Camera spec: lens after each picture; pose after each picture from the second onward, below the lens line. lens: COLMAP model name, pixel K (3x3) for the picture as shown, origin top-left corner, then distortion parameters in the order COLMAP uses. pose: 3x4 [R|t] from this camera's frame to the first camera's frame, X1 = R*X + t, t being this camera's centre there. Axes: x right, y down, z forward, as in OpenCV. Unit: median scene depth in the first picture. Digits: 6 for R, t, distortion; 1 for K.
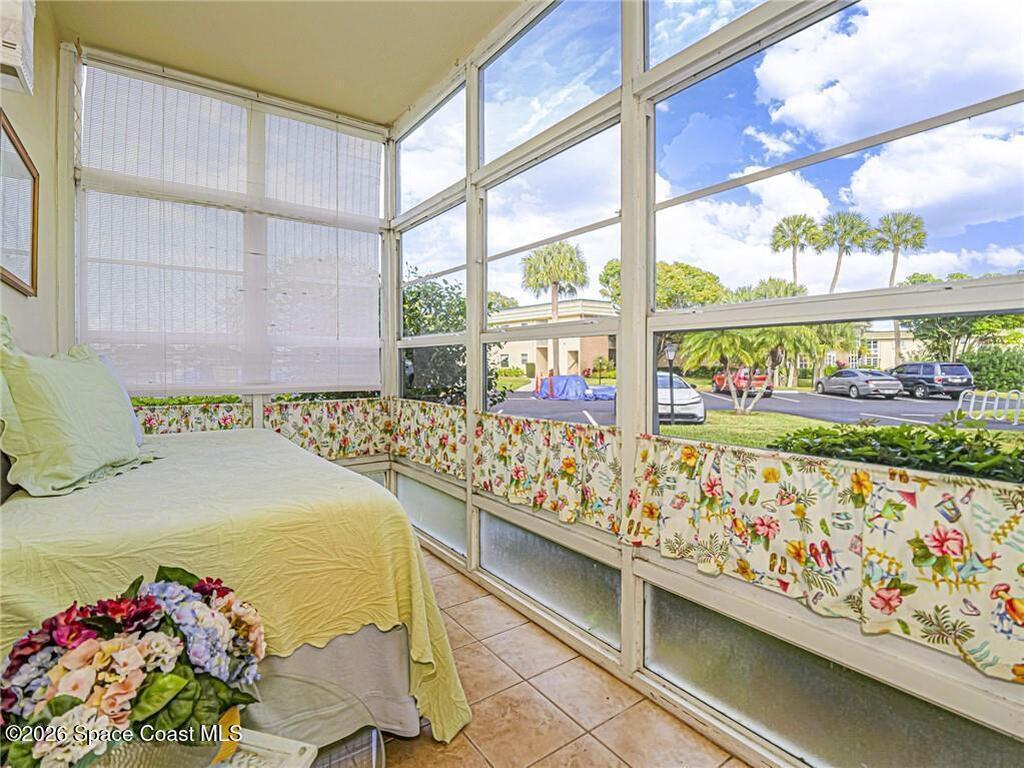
lens RADIAL K [[511.2, 0, 512.0], [0, 511.2, 384.0], [0, 0, 1]] dist [-0.015757, 0.000070]
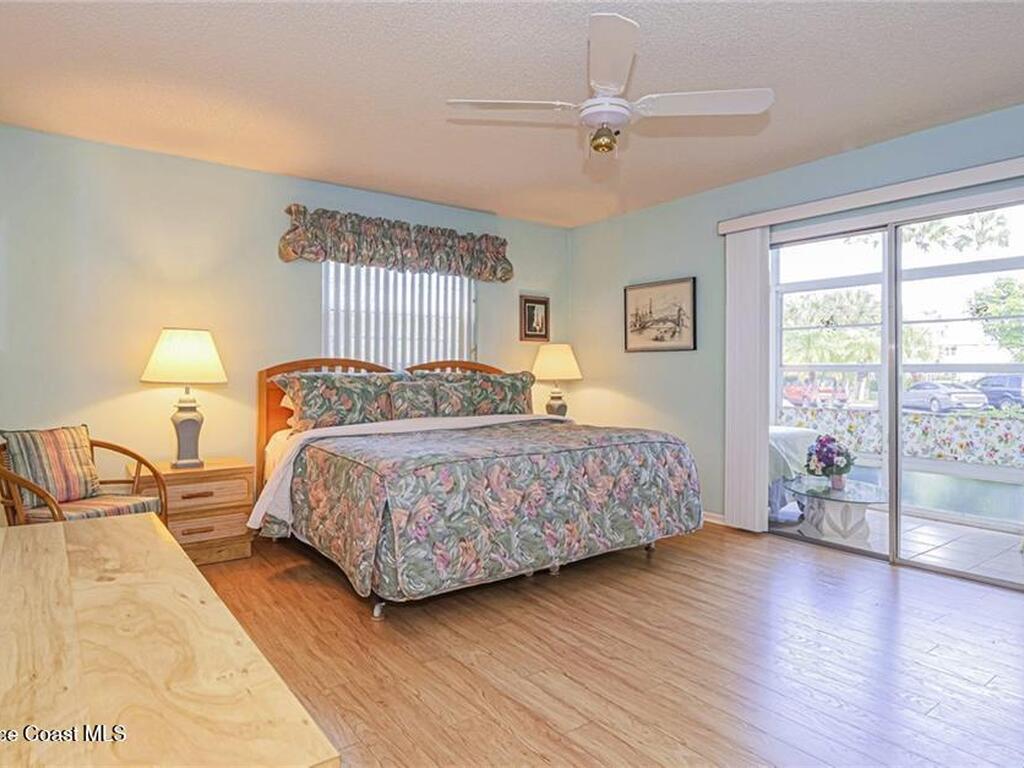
lens RADIAL K [[634.8, 0, 512.0], [0, 634.8, 384.0], [0, 0, 1]] dist [0.001107, 0.000581]
pose [[0.999842, 0.007525, 0.016120, -1.576500], [-0.007246, 0.999825, -0.017264, 0.024815], [-0.016248, 0.017145, 0.999721, -1.995634]]
